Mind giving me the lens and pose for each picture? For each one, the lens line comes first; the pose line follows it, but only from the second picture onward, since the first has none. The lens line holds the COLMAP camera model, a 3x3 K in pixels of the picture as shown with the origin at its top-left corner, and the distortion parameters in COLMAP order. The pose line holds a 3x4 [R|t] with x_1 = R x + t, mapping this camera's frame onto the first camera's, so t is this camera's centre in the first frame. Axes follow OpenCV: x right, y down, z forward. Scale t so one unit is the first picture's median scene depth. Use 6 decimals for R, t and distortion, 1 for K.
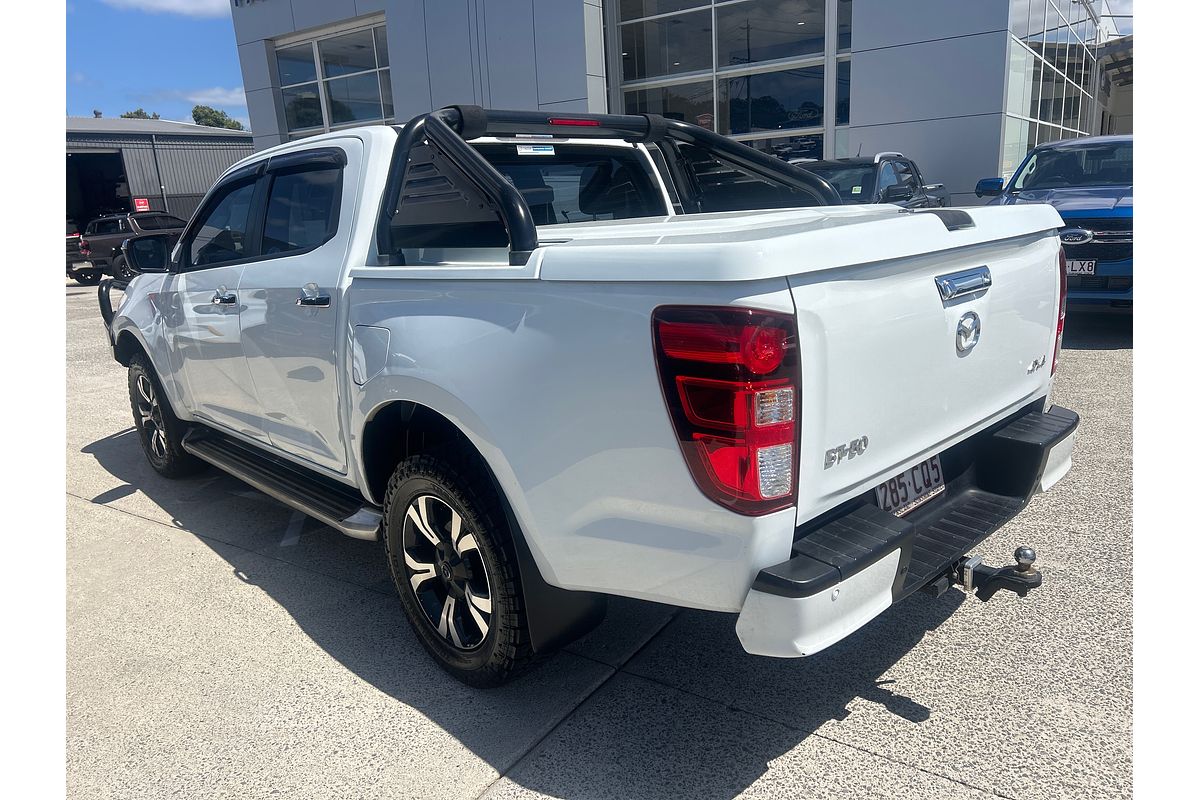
lens RADIAL K [[818.8, 0, 611.1], [0, 818.8, 402.1], [0, 0, 1]] dist [0.053740, -0.066865]
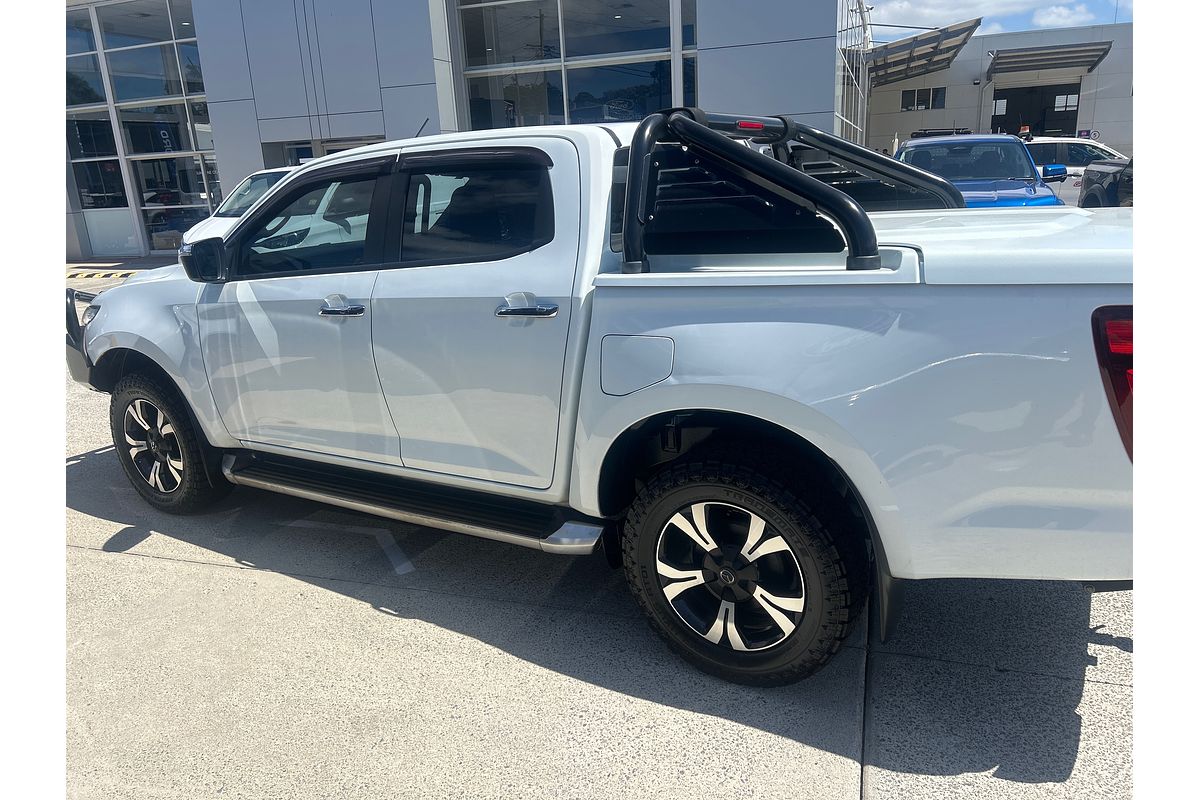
lens RADIAL K [[812.4, 0, 600.0], [0, 812.4, 400.0], [0, 0, 1]] dist [0.063021, -0.065716]
pose [[0.964047, -0.065017, 0.257654, -0.558671], [0.061133, 0.997863, 0.023065, -0.038420], [-0.258603, -0.006485, 0.965962, 0.076703]]
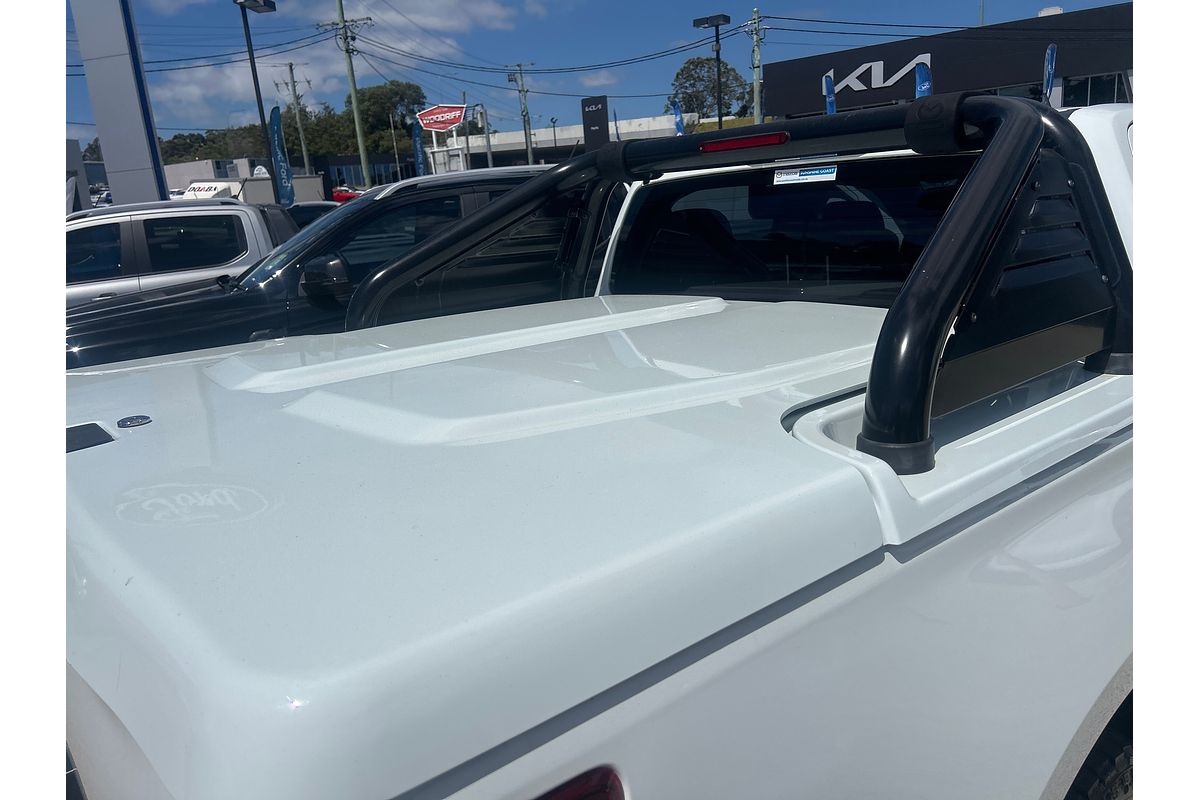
lens RADIAL K [[825.3, 0, 600.0], [0, 825.3, 400.0], [0, 0, 1]] dist [0.039854, -0.058239]
pose [[-0.062834, 0.292344, -0.954247, 0.677934], [-0.165431, 0.939858, 0.298829, -0.362757], [0.984218, 0.176639, -0.010692, 1.038534]]
